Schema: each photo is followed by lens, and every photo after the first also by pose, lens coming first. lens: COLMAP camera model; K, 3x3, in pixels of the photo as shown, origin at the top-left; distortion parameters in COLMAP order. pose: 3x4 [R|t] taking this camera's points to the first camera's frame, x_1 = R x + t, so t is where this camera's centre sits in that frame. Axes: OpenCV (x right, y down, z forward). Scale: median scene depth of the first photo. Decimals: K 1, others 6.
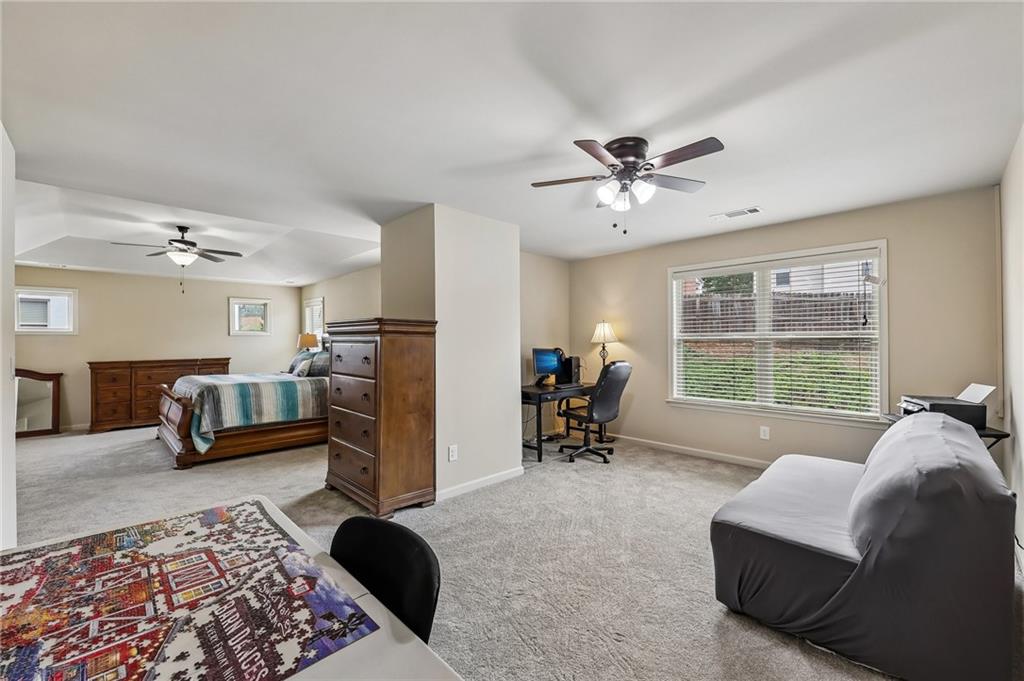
lens RADIAL K [[410.5, 0, 510.0], [0, 410.5, 345.9], [0, 0, 1]] dist [-0.001342, 0.000454]
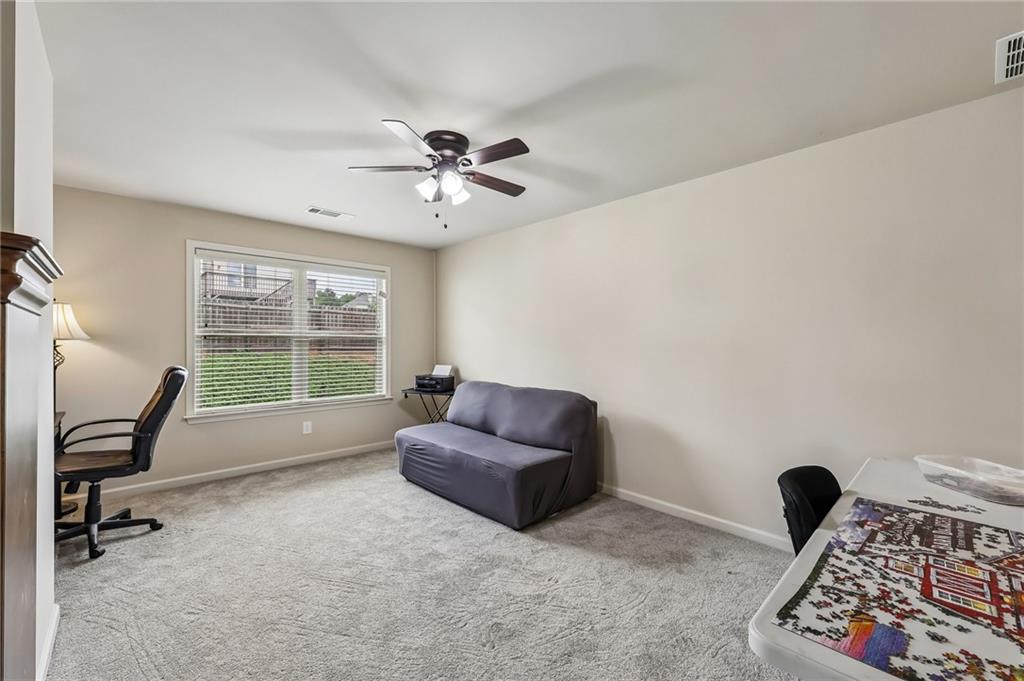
lens RADIAL K [[410.5, 0, 511.4], [0, 410.5, 342.7], [0, 0, 1]] dist [-0.001342, 0.000454]
pose [[0.038365, 0.001298, 0.999263, -1.439842], [0.009757, 0.999951, -0.001674, 0.017713], [-0.999216, 0.009815, 0.038350, 1.634816]]
